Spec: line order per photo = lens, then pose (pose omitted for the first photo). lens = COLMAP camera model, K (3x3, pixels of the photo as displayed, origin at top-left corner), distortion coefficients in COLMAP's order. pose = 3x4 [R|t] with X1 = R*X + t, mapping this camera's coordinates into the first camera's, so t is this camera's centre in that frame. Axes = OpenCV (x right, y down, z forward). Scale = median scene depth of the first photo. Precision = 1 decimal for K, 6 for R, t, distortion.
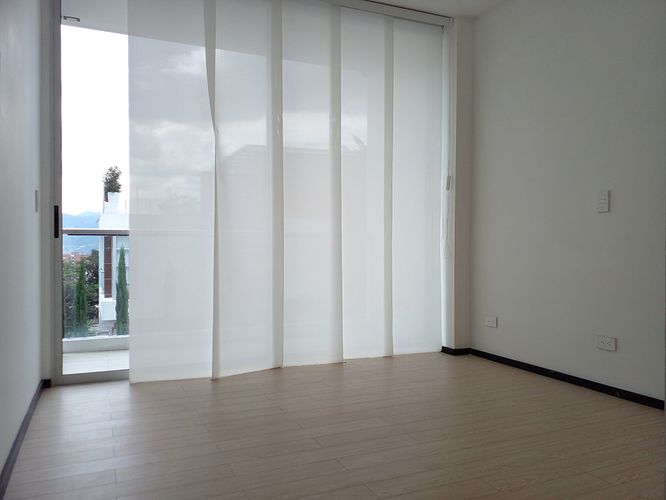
lens RADIAL K [[540.4, 0, 333.0], [0, 540.4, 250.0], [0, 0, 1]] dist [0.012014, -0.002283]
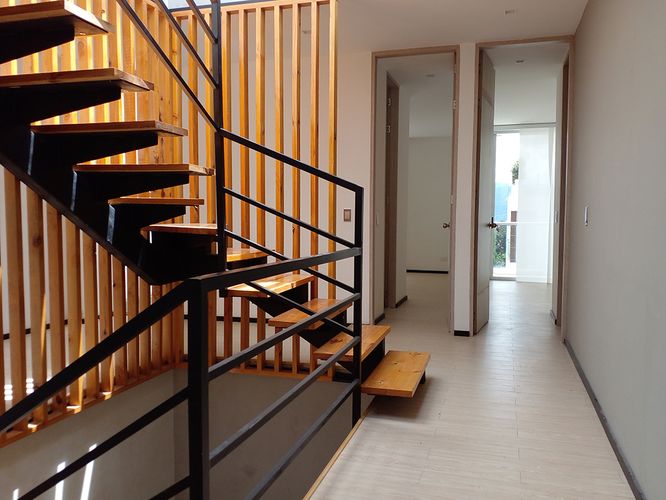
lens RADIAL K [[540.4, 0, 333.0], [0, 540.4, 250.0], [0, 0, 1]] dist [0.012014, -0.002283]
pose [[0.752884, 0.042130, -0.656804, 0.209776], [-0.007355, 0.998425, 0.055612, -0.016745], [0.658112, -0.037039, 0.752008, -0.485762]]
